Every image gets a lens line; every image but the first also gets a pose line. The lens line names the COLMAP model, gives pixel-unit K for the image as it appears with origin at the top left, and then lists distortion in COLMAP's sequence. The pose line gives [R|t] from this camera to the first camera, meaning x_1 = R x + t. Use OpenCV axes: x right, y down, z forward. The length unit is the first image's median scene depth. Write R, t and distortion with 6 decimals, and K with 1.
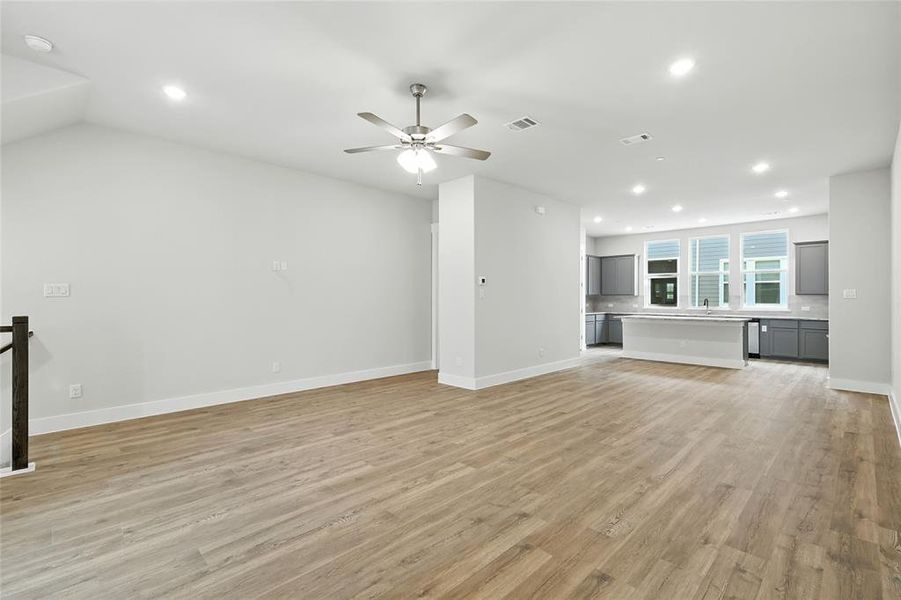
lens RADIAL K [[409.1, 0, 452.3], [0, 409.1, 296.2], [0, 0, 1]] dist [0.008062, 0.000520]
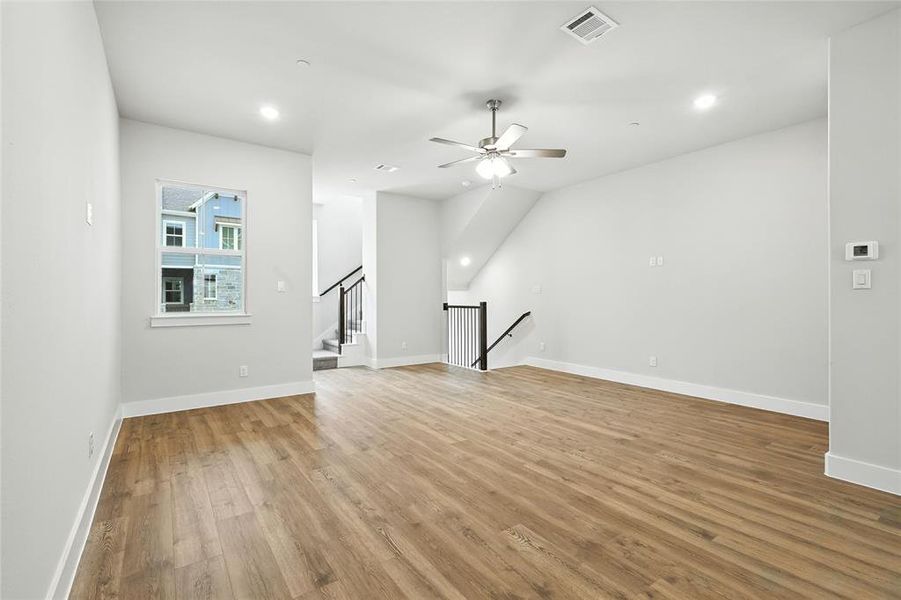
lens RADIAL K [[401.0, 0, 448.2], [0, 401.0, 298.9], [0, 0, 1]] dist [0.006735, 0.000140]
pose [[-0.165643, -0.001010, -0.986185, 0.892606], [0.002155, 0.999997, -0.001386, 0.024110], [0.986183, -0.002355, -0.165640, 0.925868]]
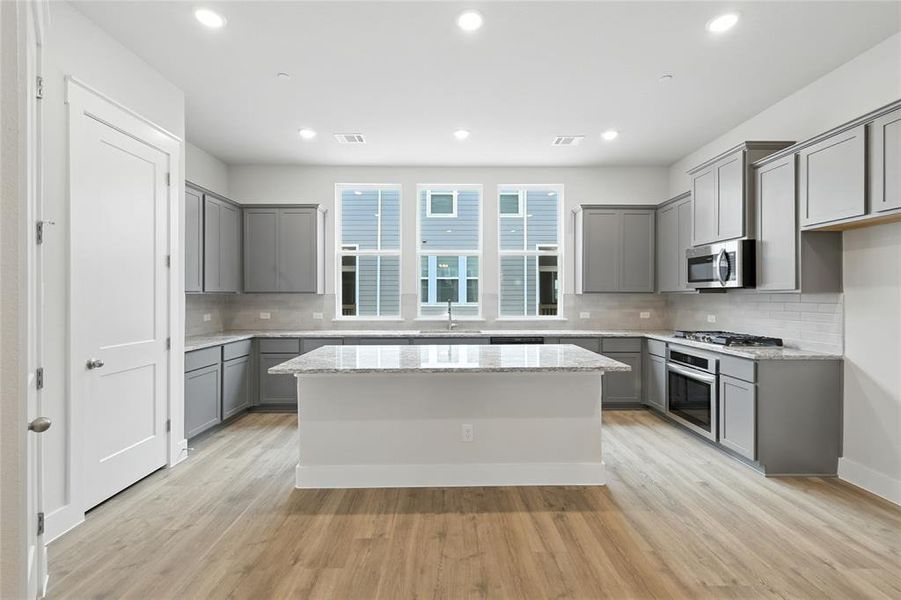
lens RADIAL K [[391.4, 0, 450.8], [0, 391.4, 295.4], [0, 0, 1]] dist [0.003521, 0.000696]
pose [[0.699771, -0.002655, 0.714362, 0.648418], [-0.001006, 0.999988, 0.004702, -0.006585], [-0.714367, -0.004009, 0.699760, 1.612762]]
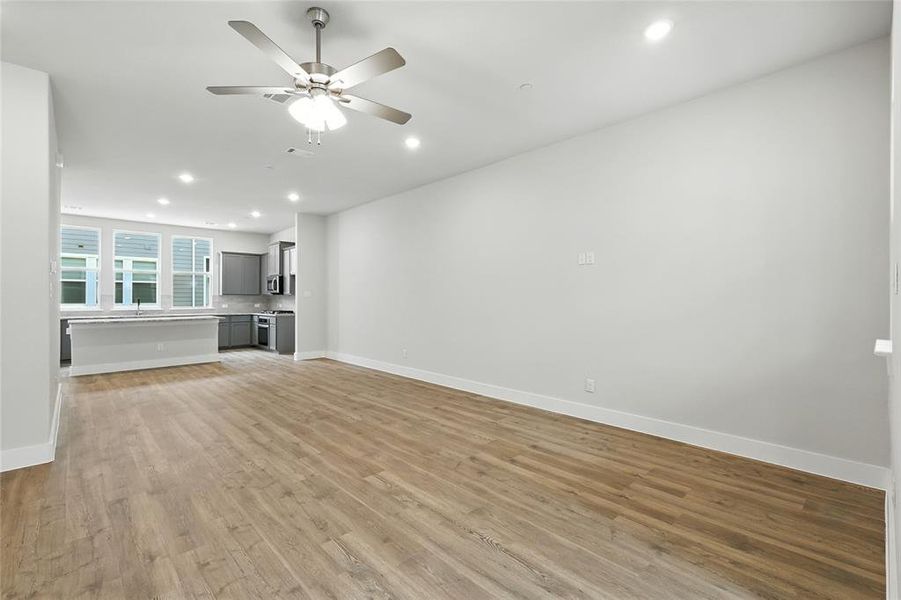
lens RADIAL K [[401.0, 0, 451.1], [0, 401.0, 297.7], [0, 0, 1]] dist [0.006735, 0.000140]
pose [[0.028132, 0.000800, 0.999604, -0.709818], [-0.004756, 0.999988, -0.000666, 0.005035], [-0.999593, -0.004736, 0.028136, 0.642926]]
